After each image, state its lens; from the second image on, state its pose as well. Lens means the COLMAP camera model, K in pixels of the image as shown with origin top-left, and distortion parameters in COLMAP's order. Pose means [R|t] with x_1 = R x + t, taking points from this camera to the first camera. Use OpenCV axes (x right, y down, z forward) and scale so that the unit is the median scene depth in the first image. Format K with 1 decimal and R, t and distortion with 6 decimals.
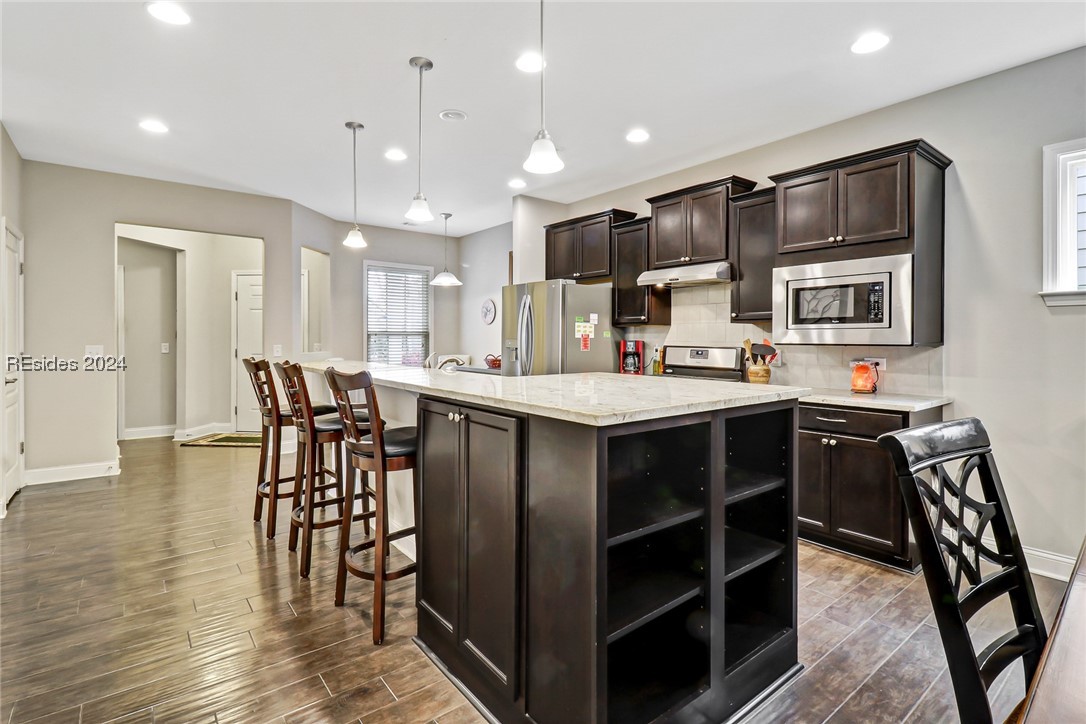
lens RADIAL K [[510.8, 0, 543.8], [0, 510.8, 342.1], [0, 0, 1]] dist [0.023541, -0.016993]
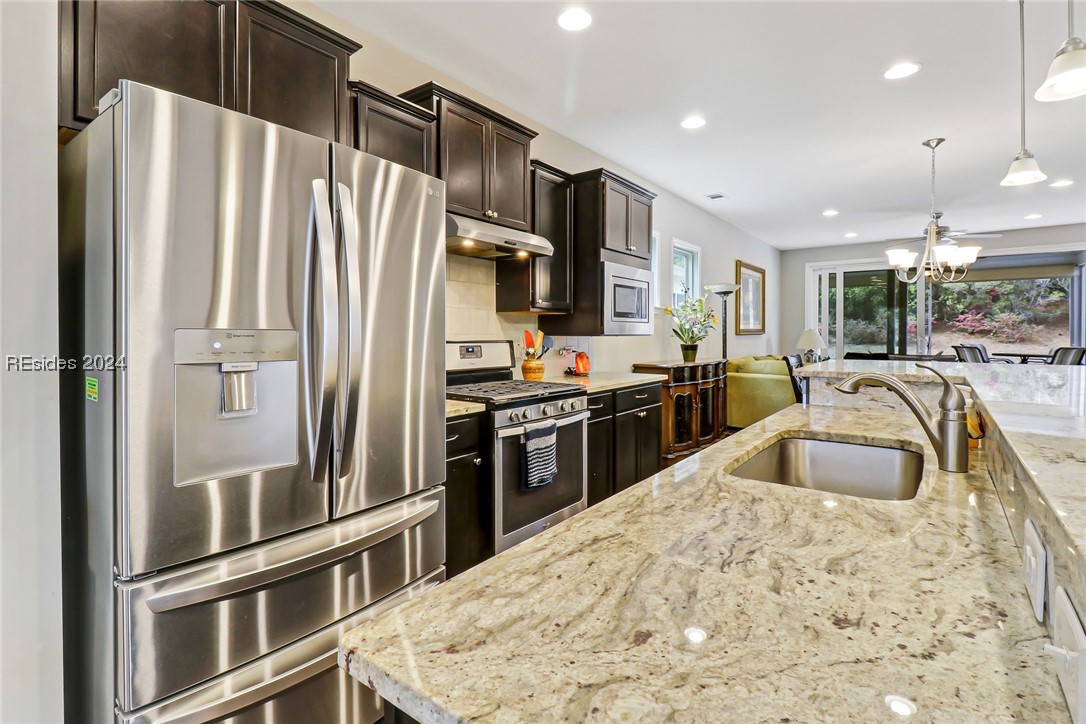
lens RADIAL K [[509.1, 0, 543.3], [0, 509.1, 334.8], [0, 0, 1]] dist [0.015811, -0.015470]
pose [[-0.234838, -0.004611, 0.972023, -0.378886], [0.008198, 0.999944, 0.006724, -0.003763], [-0.972000, 0.009548, -0.234787, 1.012700]]
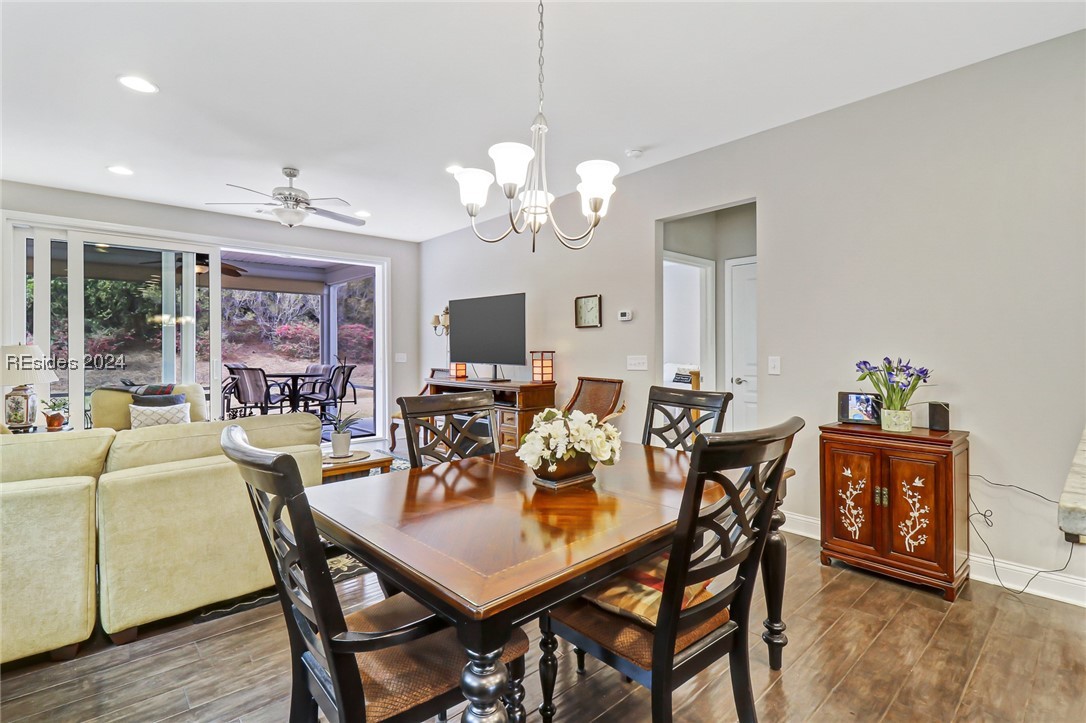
lens RADIAL K [[504.6, 0, 545.0], [0, 504.6, 351.0], [0, 0, 1]] dist [0.019746, -0.017096]
pose [[-0.998060, 0.000489, -0.062256, 0.368196], [-0.000142, 0.999949, 0.010140, 0.000527], [0.062257, 0.010129, -0.998009, 0.554004]]
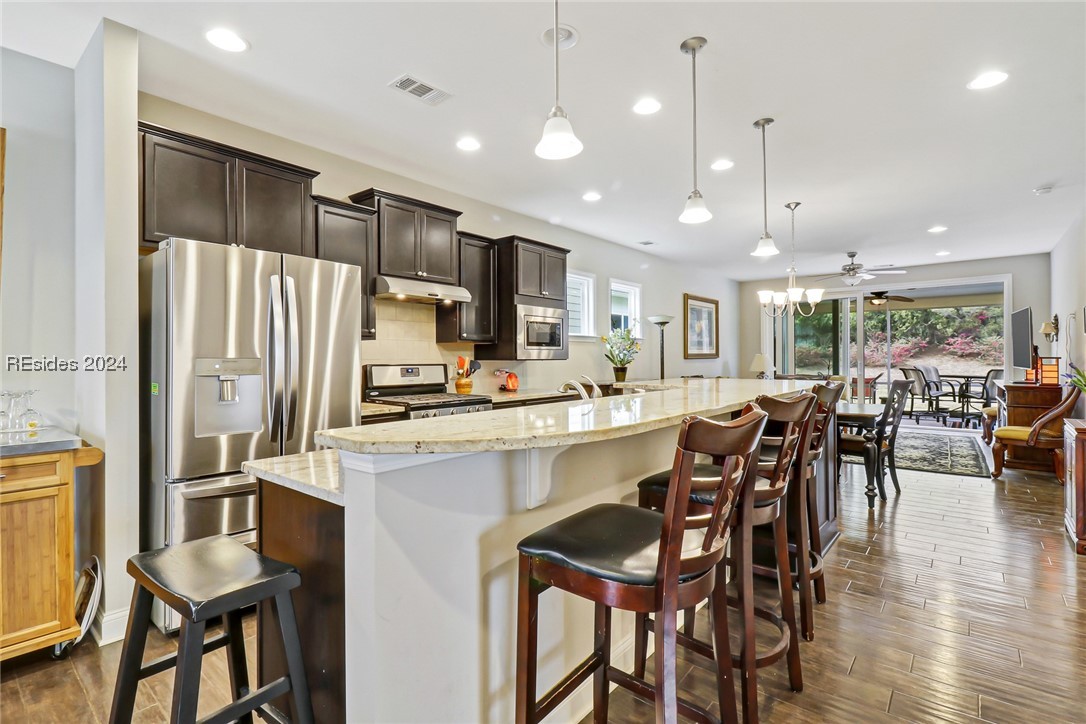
lens RADIAL K [[504.6, 0, 545.0], [0, 504.6, 351.5], [0, 0, 1]] dist [0.019746, -0.017096]
pose [[-0.195042, 0.009544, 0.980748, -0.654341], [0.011220, 0.999909, -0.007499, -0.005588], [-0.980731, 0.009541, -0.195131, 0.887736]]
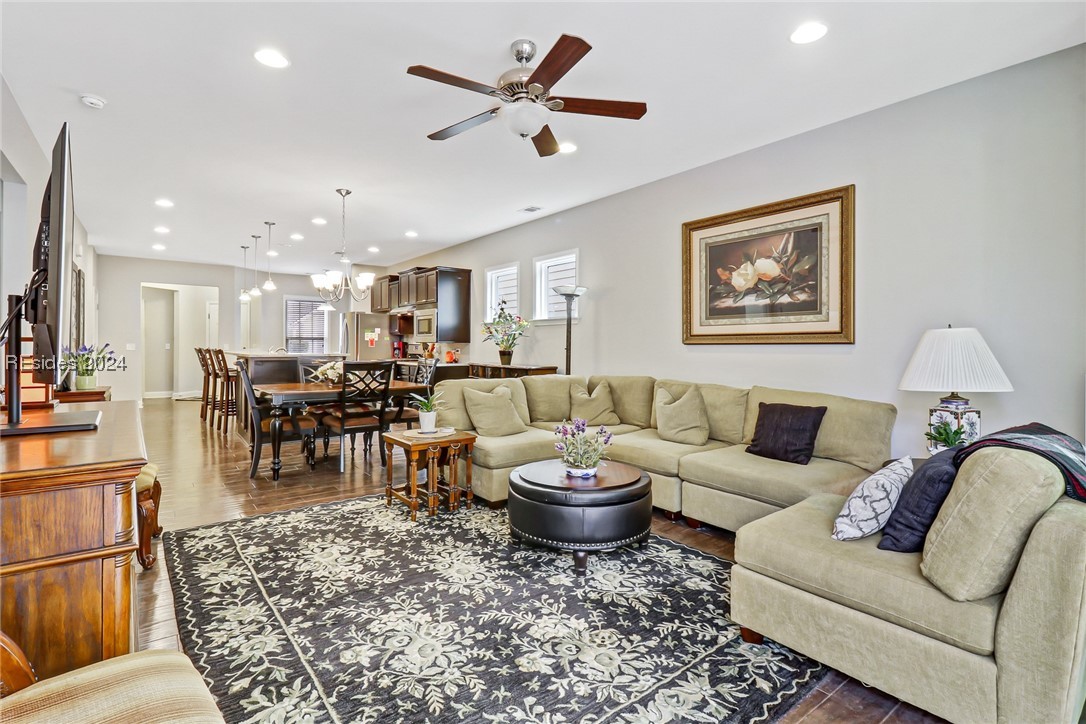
lens RADIAL K [[516.6, 0, 542.7], [0, 516.6, 347.7], [0, 0, 1]] dist [0.021146, -0.017446]
pose [[0.999666, 0.002434, -0.025729, 0.827096], [-0.002459, 0.999997, -0.000932, 0.021211], [0.025726, 0.000995, 0.999669, -1.038500]]
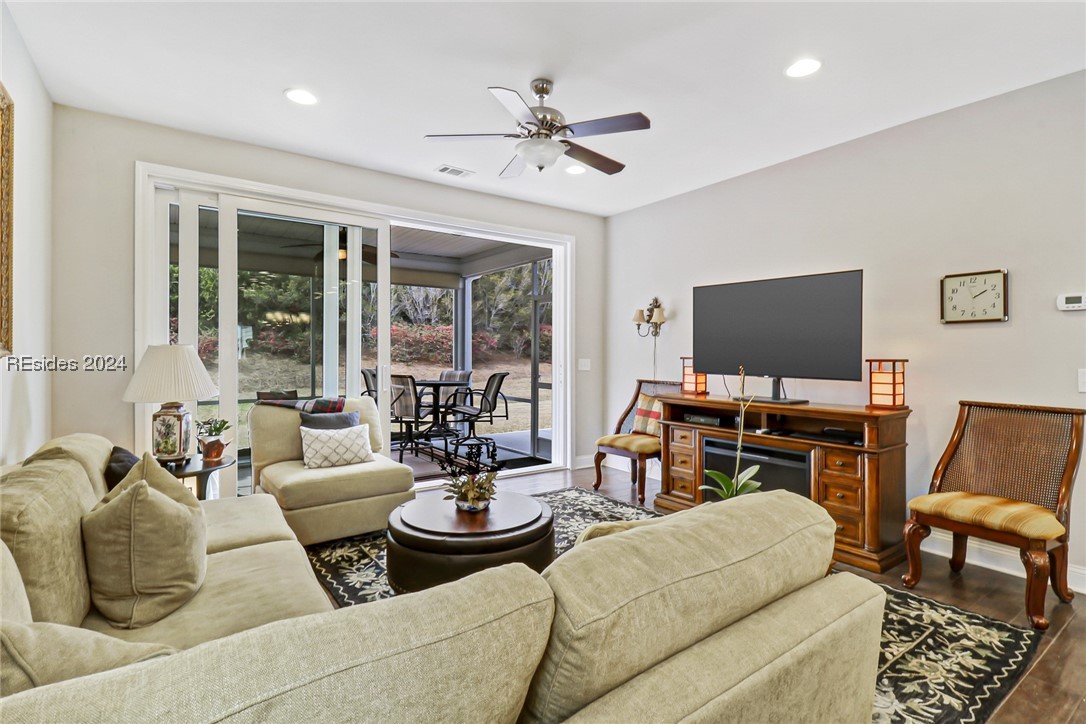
lens RADIAL K [[522.3, 0, 542.6], [0, 522.3, 357.7], [0, 0, 1]] dist [0.022419, -0.018595]
pose [[-0.997880, -0.008338, 0.064552, 0.742340], [-0.007347, 0.999852, 0.015574, 0.001819], [-0.064672, 0.015067, -0.997793, 0.224551]]
